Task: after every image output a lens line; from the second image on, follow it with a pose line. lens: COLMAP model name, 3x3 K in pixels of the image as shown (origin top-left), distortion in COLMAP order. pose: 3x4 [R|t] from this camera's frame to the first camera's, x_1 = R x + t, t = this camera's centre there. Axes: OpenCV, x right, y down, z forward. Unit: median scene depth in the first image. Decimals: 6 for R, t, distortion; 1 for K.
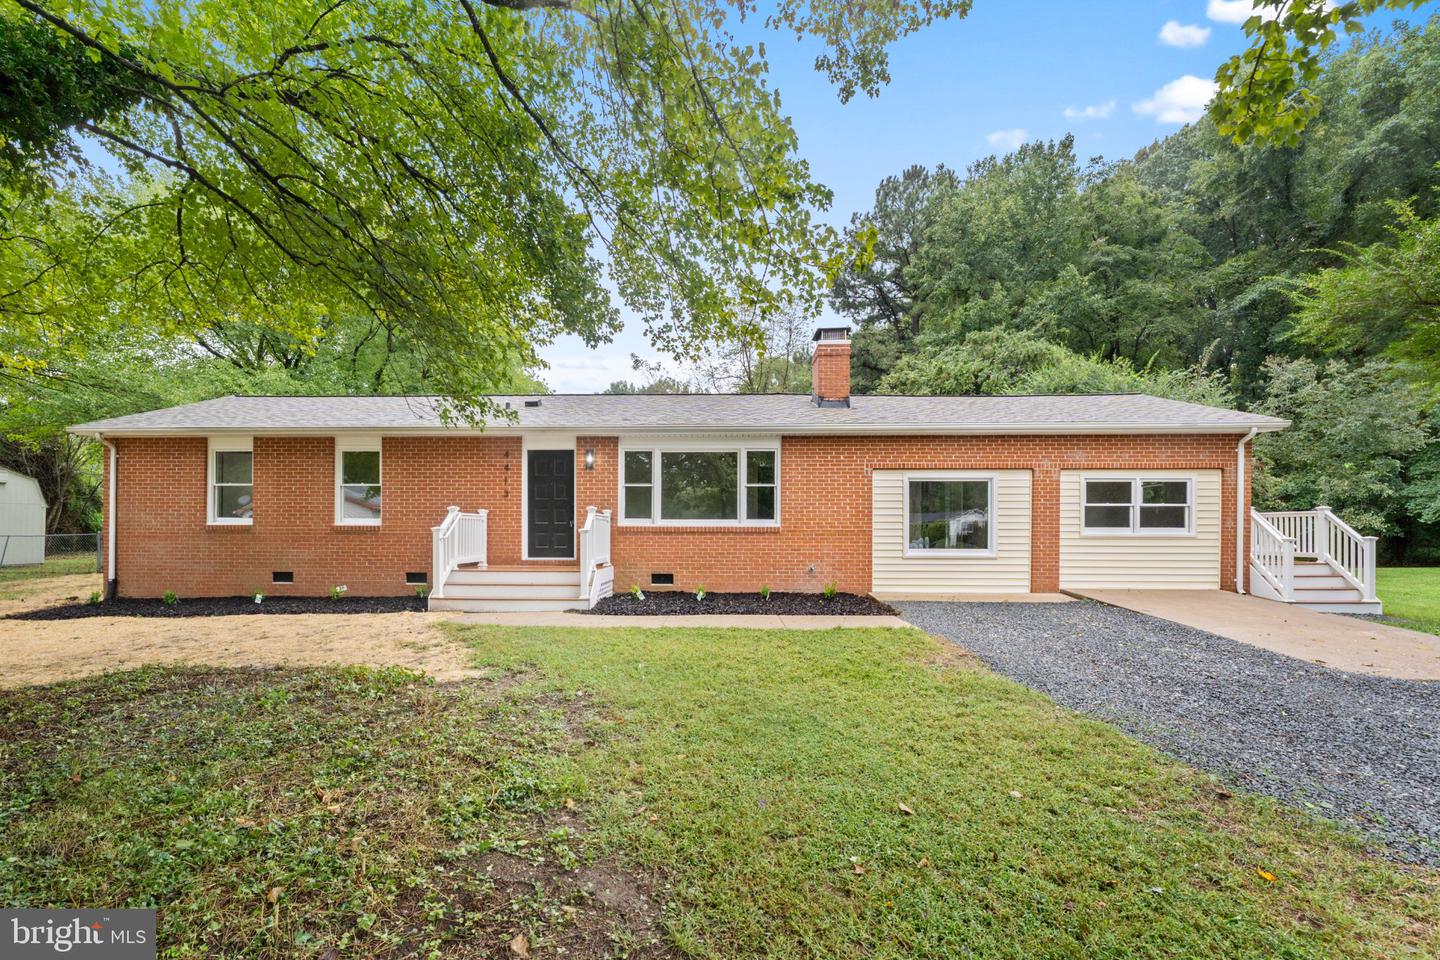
lens RADIAL K [[539.2, 0, 719.6], [0, 539.2, 529.4], [0, 0, 1]] dist [-0.000408, -0.000056]
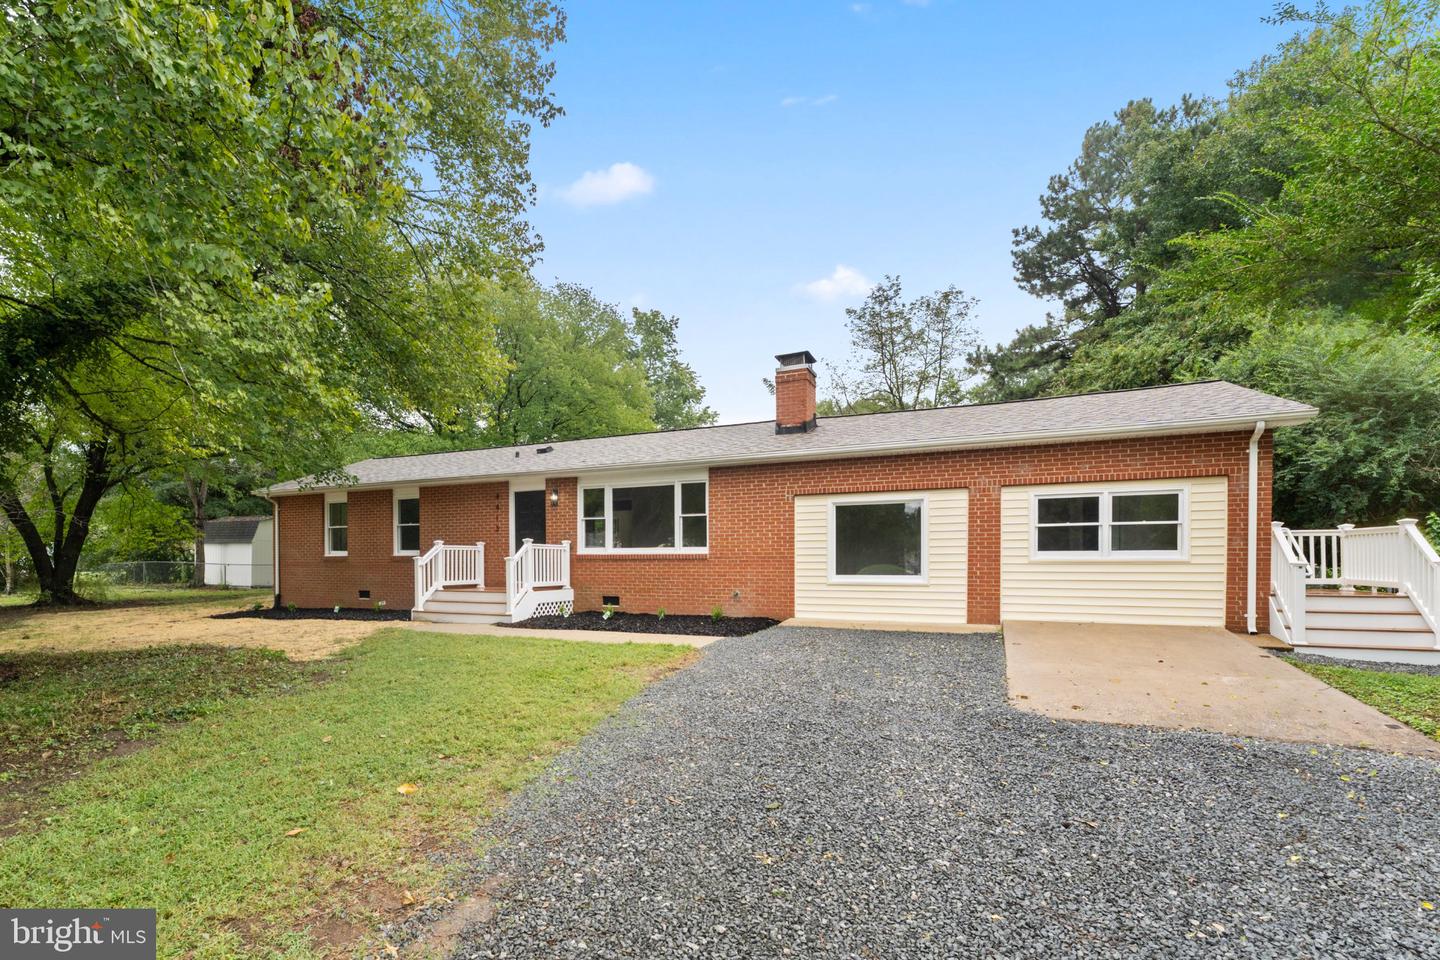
lens RADIAL K [[560.6, 0, 718.7], [0, 560.6, 560.3], [0, 0, 1]] dist [-0.000296, -0.000058]
pose [[0.943506, -0.005698, -0.331307, 0.492996], [0.008618, 0.999936, 0.007344, 0.000287], [0.331244, -0.009784, 0.943494, -0.032817]]
